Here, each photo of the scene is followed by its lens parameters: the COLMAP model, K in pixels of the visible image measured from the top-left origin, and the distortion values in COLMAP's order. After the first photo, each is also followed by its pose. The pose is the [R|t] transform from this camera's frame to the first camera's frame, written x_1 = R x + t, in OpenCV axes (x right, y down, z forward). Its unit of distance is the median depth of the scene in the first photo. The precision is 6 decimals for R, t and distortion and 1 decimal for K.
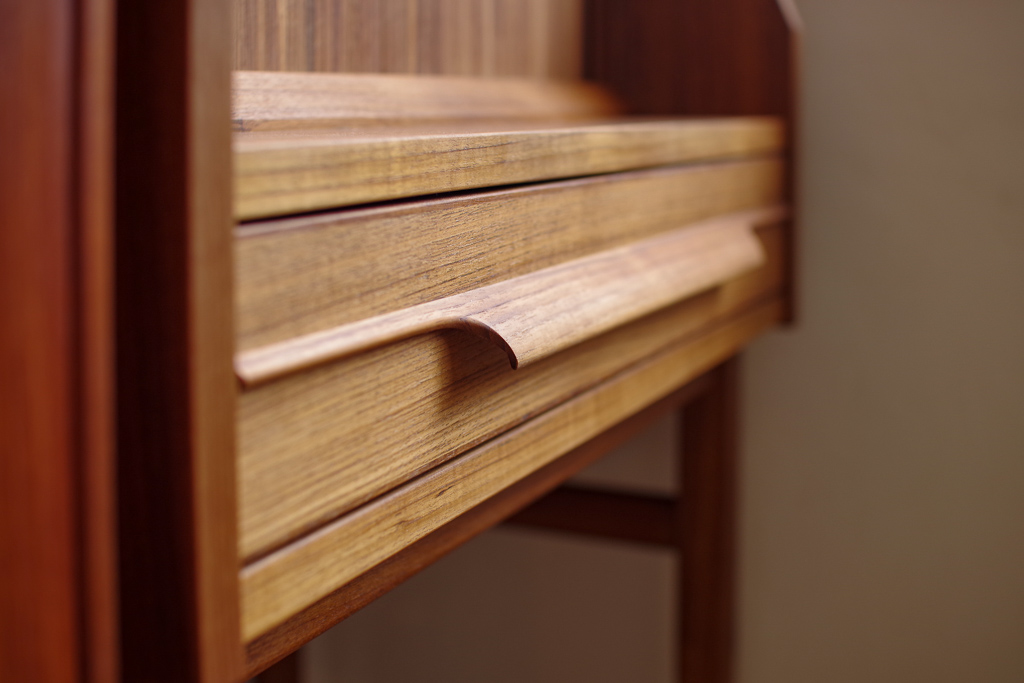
lens RADIAL K [[1538.9, 0, 512.9], [0, 1538.9, 338.0], [0, 0, 1]] dist [0.060710, 0.000000]
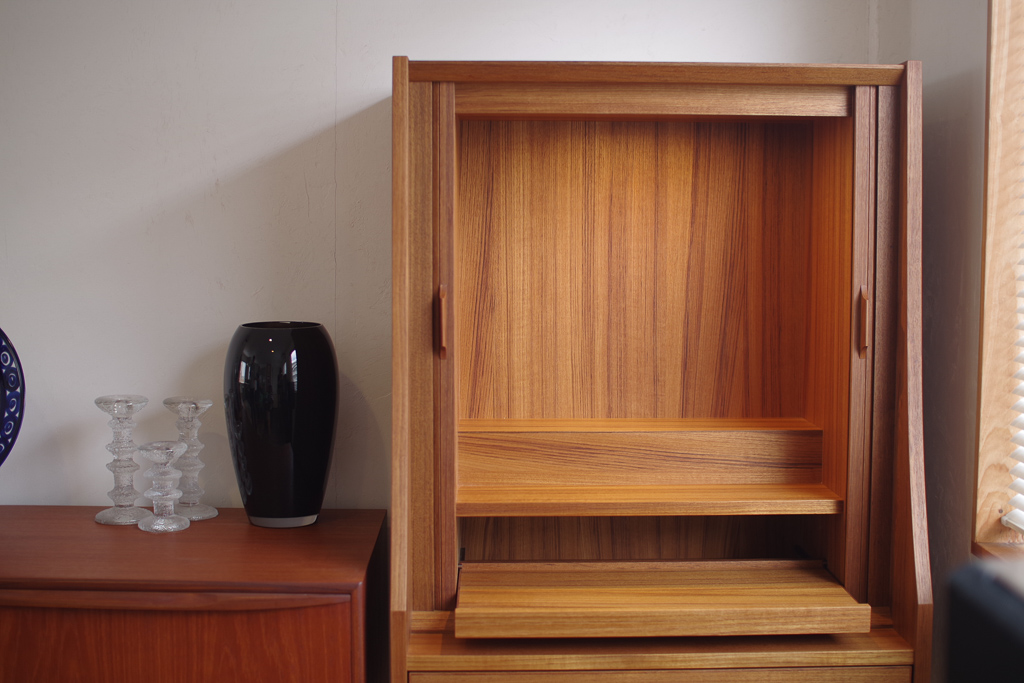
lens RADIAL K [[1356.9, 0, 515.1], [0, 1356.9, 350.0], [0, 0, 1]] dist [-0.135357, 0.000000]
pose [[0.396422, 0.093881, -0.913256, 2.925920], [-0.141339, 0.989139, 0.040330, -1.015332], [0.907123, 0.113091, 0.405386, -0.432379]]
